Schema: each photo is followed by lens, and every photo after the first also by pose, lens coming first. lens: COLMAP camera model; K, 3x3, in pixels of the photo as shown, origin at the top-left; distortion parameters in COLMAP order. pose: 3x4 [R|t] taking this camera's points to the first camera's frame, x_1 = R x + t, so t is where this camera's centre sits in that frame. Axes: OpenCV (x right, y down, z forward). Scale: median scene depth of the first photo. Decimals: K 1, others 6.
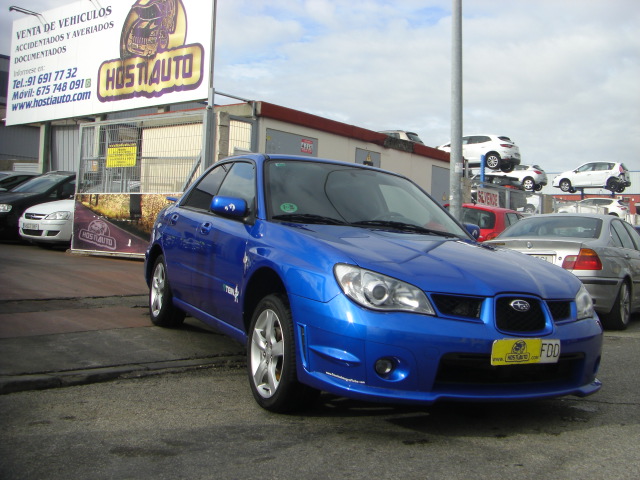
lens RADIAL K [[720.0, 0, 358.4], [0, 720.0, 219.9], [0, 0, 1]] dist [-0.168418, 0.212615]
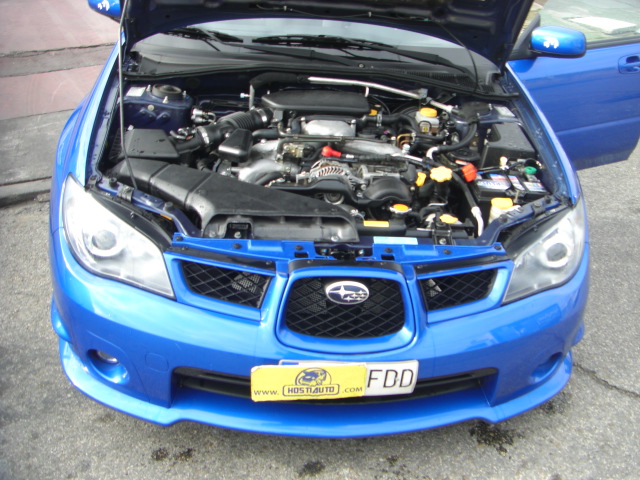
lens RADIAL K [[720.5, 0, 353.8], [0, 720.5, 201.8], [0, 0, 1]] dist [-0.138520, 0.044189]
pose [[0.928552, 0.154628, -0.337462, 0.405904], [0.001987, 0.907024, 0.421074, -0.172085], [0.371196, -0.391659, 0.841912, 0.571516]]
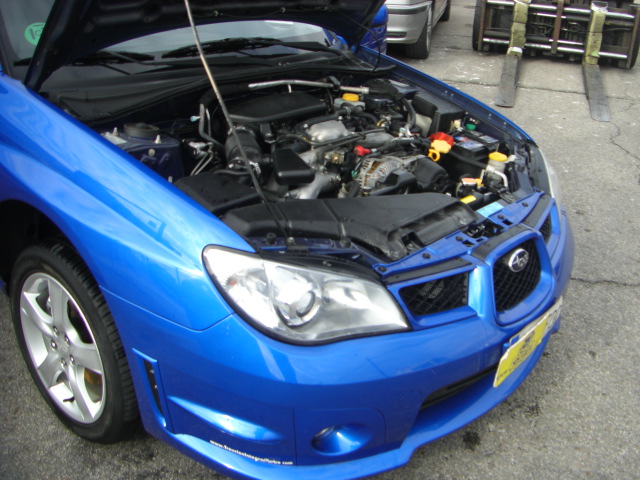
lens RADIAL K [[720.5, 0, 353.8], [0, 720.5, 201.8], [0, 0, 1]] dist [-0.138520, 0.044189]
pose [[0.926500, -0.133919, 0.351658, -0.104934], [-0.037581, 0.896927, 0.440580, -0.182262], [-0.374413, -0.421413, 0.825970, 0.579475]]
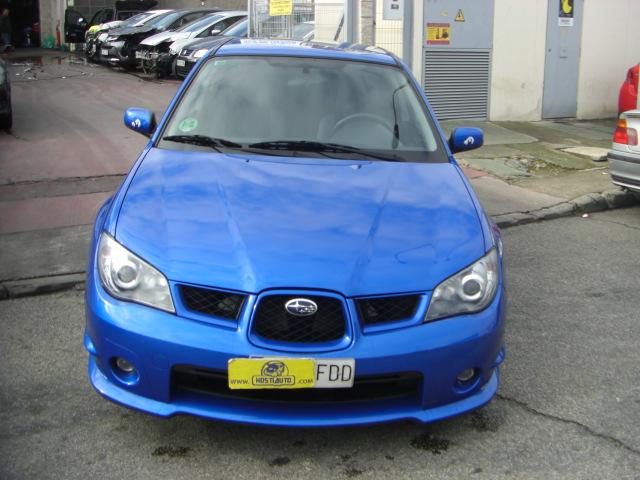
lens RADIAL K [[720.5, 0, 353.8], [0, 720.5, 201.8], [0, 0, 1]] dist [-0.138520, 0.044189]
pose [[0.913268, 0.066146, -0.401954, 0.566380], [0.028841, 0.973754, 0.225770, -0.149836], [0.406338, -0.217781, 0.887390, 0.393298]]
